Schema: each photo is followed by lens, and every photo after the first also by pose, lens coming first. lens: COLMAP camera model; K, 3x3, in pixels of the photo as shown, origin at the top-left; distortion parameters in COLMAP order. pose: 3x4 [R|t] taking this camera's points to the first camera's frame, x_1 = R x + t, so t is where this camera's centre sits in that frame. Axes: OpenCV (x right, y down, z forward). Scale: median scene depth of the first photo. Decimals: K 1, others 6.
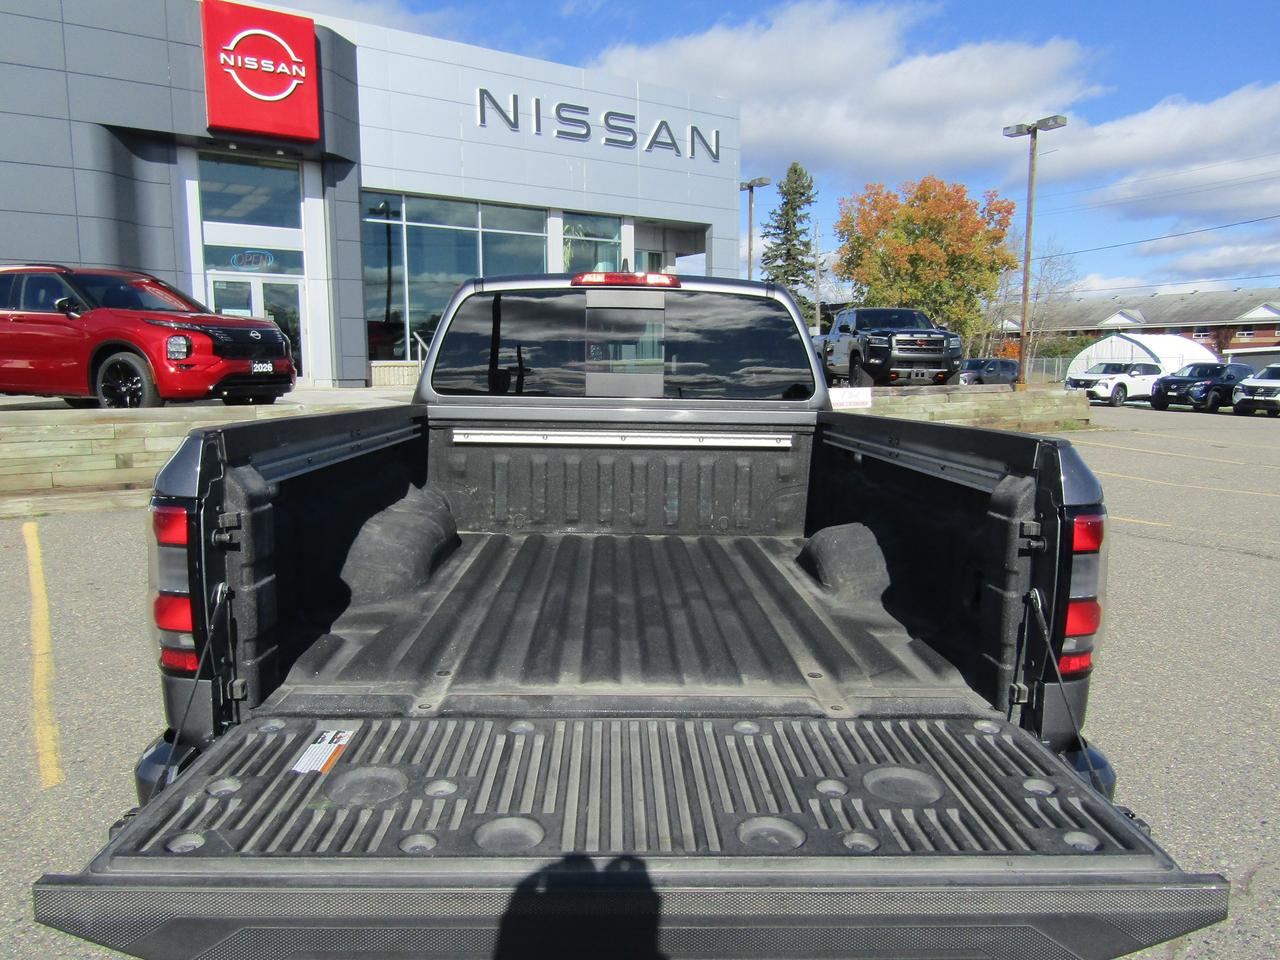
lens RADIAL K [[907.5, 0, 642.0], [0, 907.5, 488.8], [0, 0, 1]] dist [-0.003583, -0.011520]
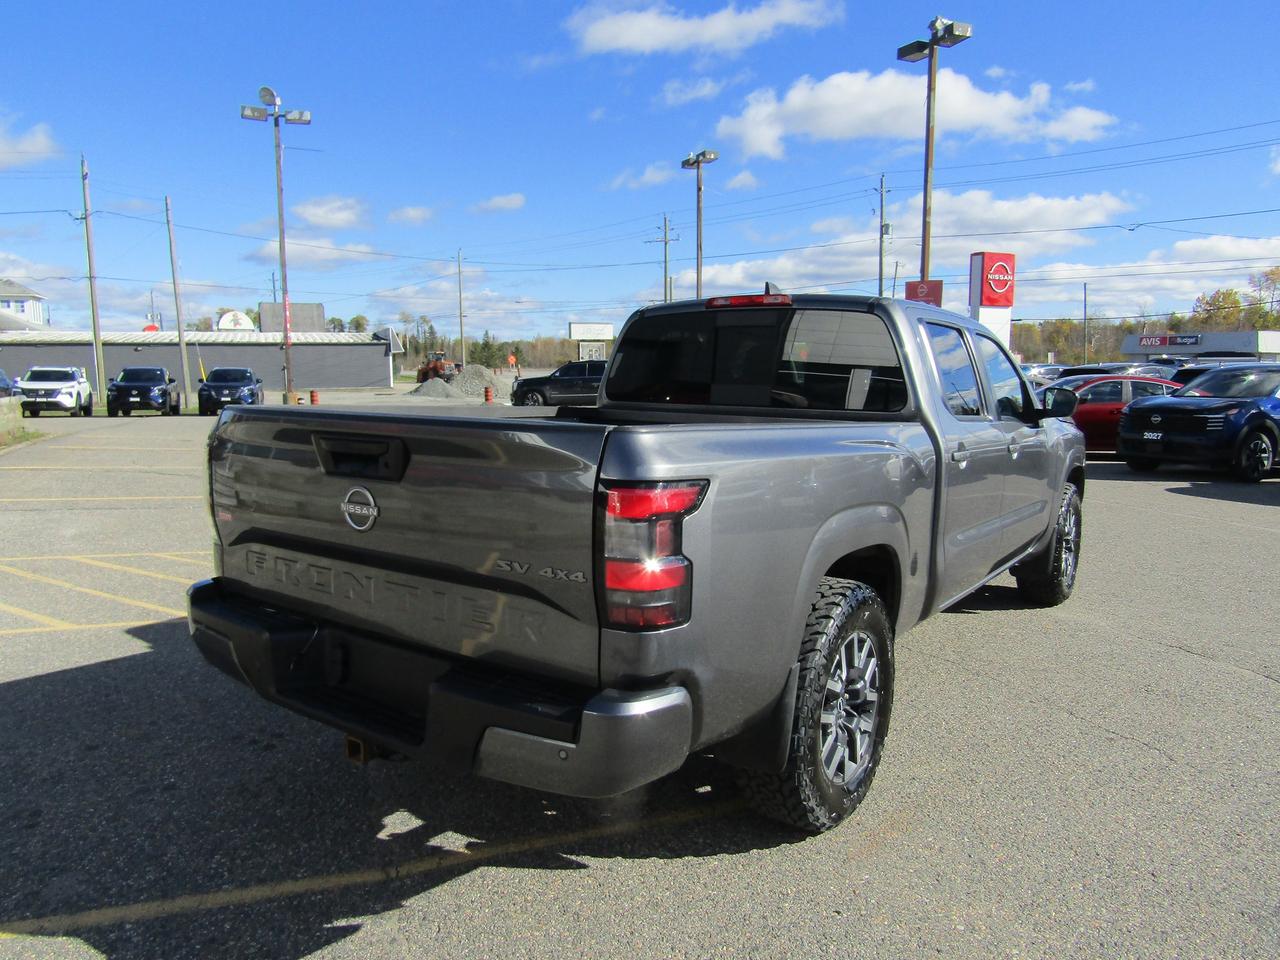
lens RADIAL K [[907.5, 0, 632.8], [0, 907.5, 471.7], [0, 0, 1]] dist [-0.003583, -0.011520]
pose [[0.217218, -0.117170, 0.969065, -0.261397], [0.136826, 0.986623, 0.088623, -0.023642], [-0.966486, 0.113343, 0.230344, 0.146829]]
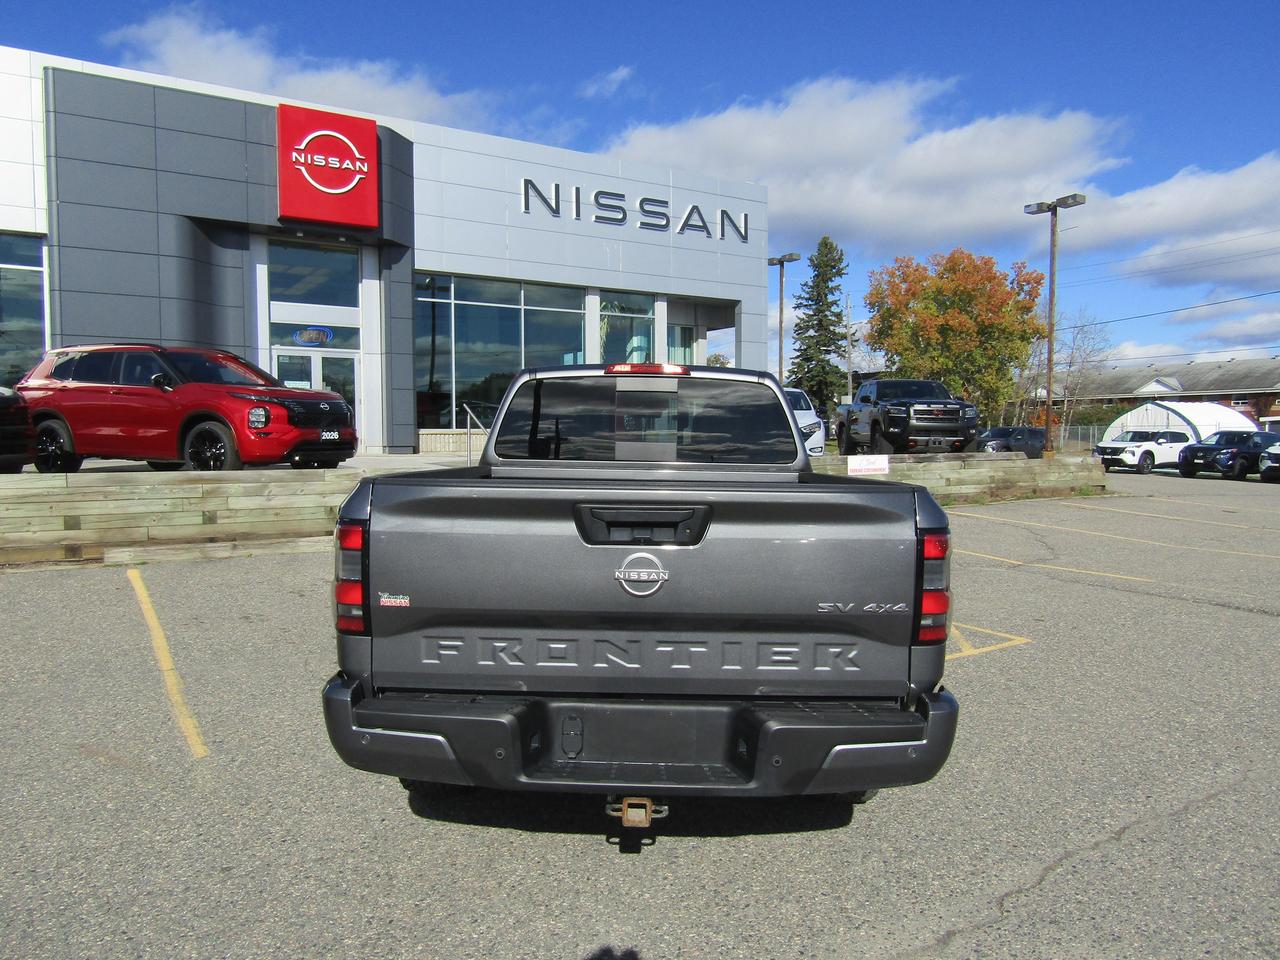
lens RADIAL K [[907.5, 0, 641.4], [0, 907.5, 488.9], [0, 0, 1]] dist [-0.003583, -0.011520]
pose [[0.999231, 0.003830, -0.039022, 0.004143], [-0.006673, 0.997311, -0.072974, 0.005435], [0.038637, 0.073179, 0.996570, -0.046388]]
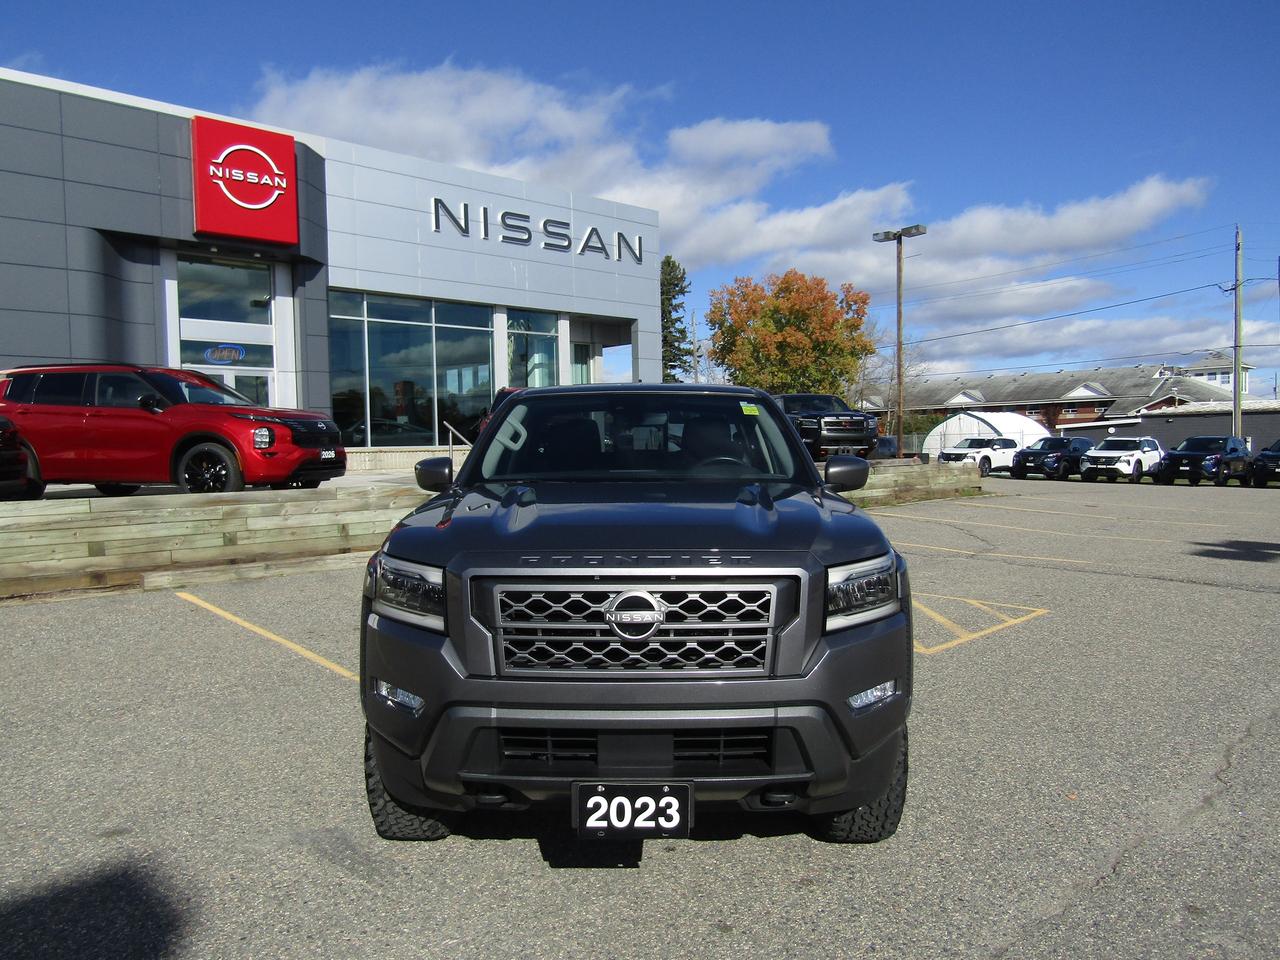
lens RADIAL K [[907.5, 0, 639.5], [0, 907.5, 491.3], [0, 0, 1]] dist [-0.003583, -0.011520]
pose [[0.989394, -0.023691, 0.143308, -0.098979], [0.035989, 0.995829, -0.083841, 0.009866], [-0.140724, 0.088109, 0.986120, -0.079255]]
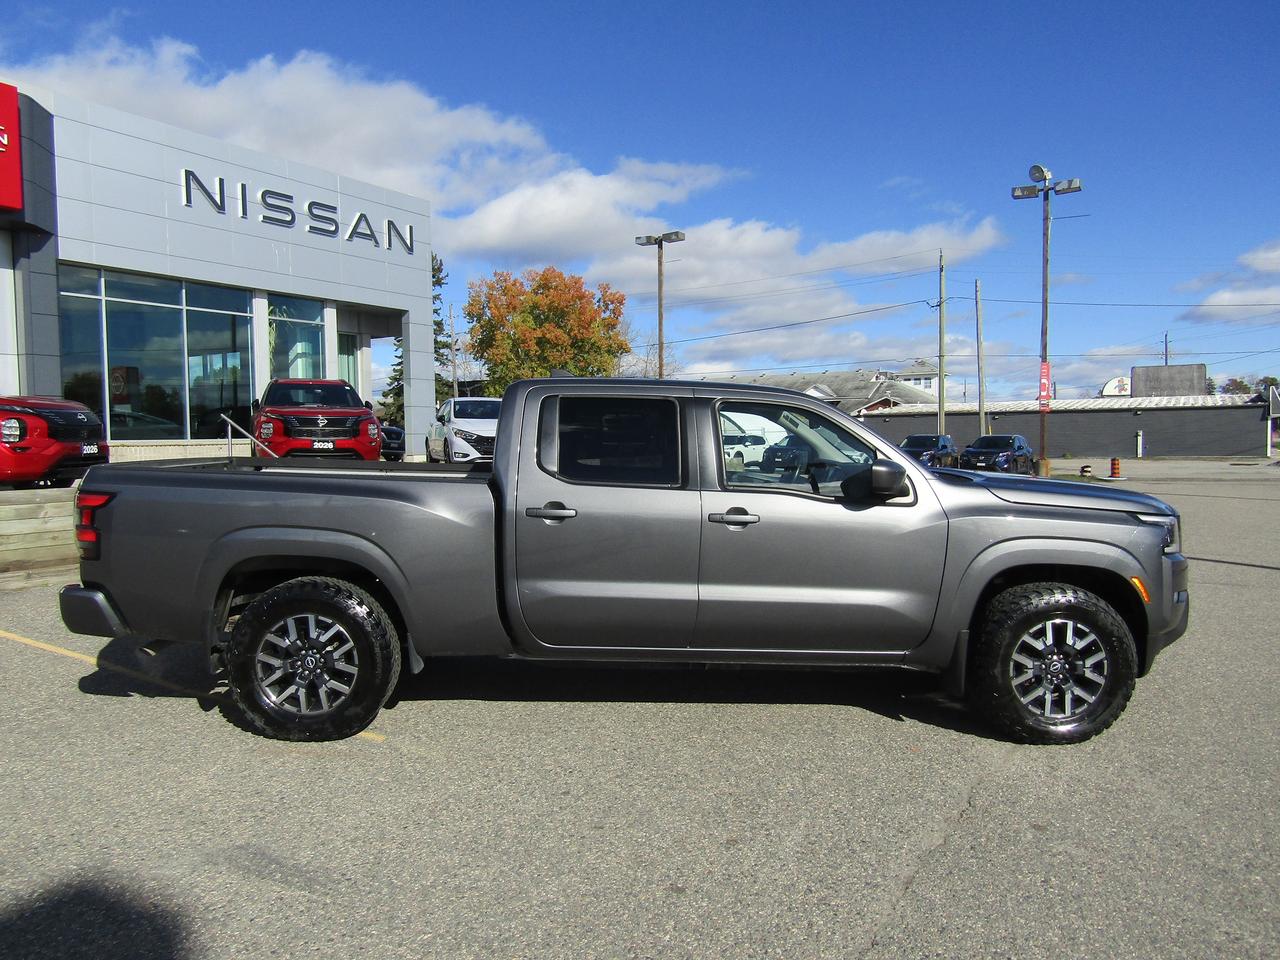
lens RADIAL K [[907.5, 0, 641.5], [0, 907.5, 485.0], [0, 0, 1]] dist [-0.003583, -0.011520]
pose [[0.914325, -0.031403, 0.403763, -0.131887], [0.065707, 0.995282, -0.071386, 0.008882], [-0.399616, 0.091800, 0.912075, -0.079123]]
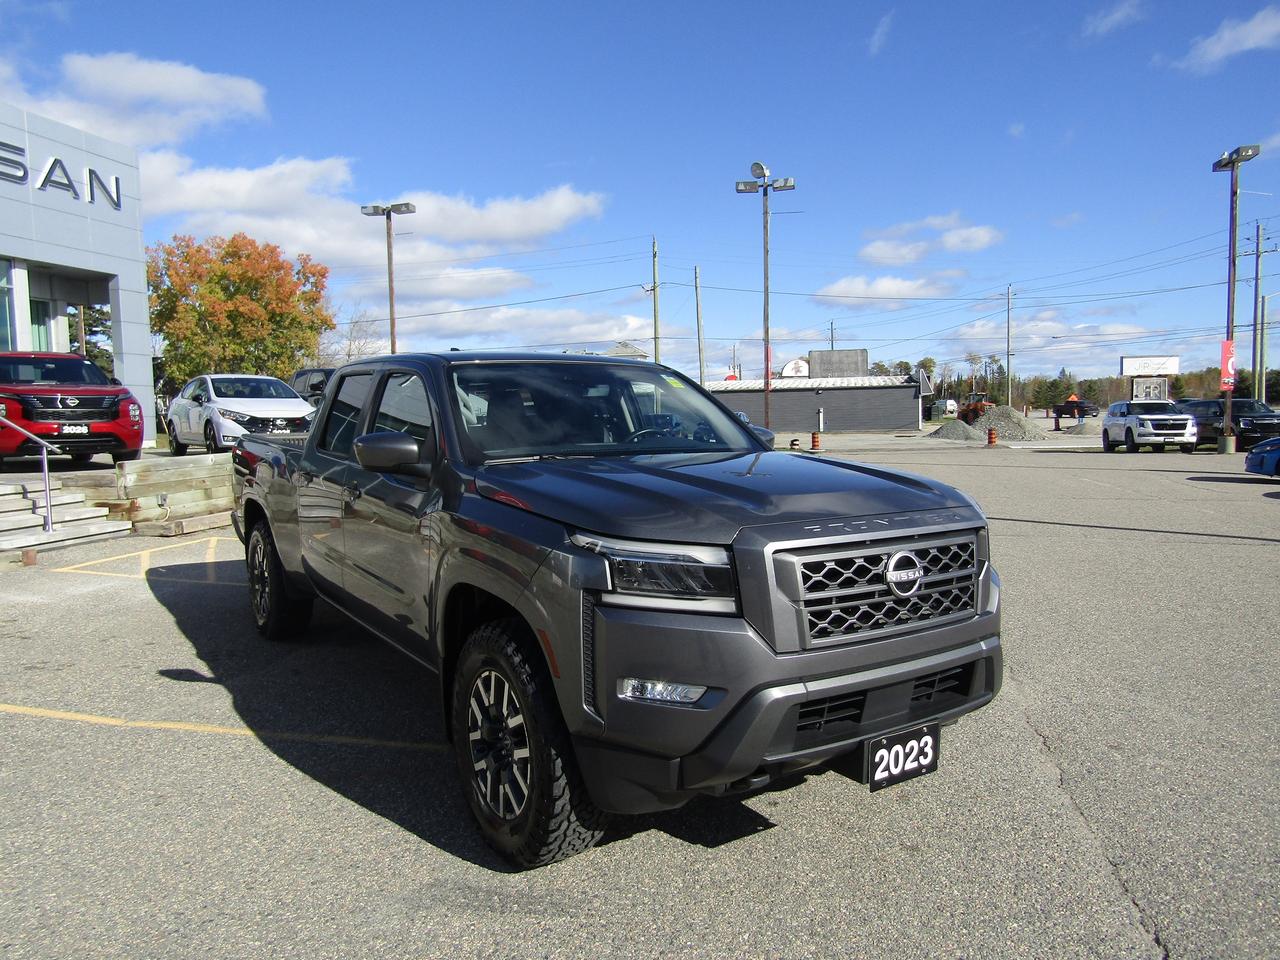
lens RADIAL K [[907.5, 0, 638.8], [0, 907.5, 475.7], [0, 0, 1]] dist [-0.003583, -0.011520]
pose [[0.735815, -0.062567, 0.674286, -0.200841], [0.112757, 0.993142, -0.030892, 0.002451], [-0.667729, 0.098761, 0.737823, -0.025739]]
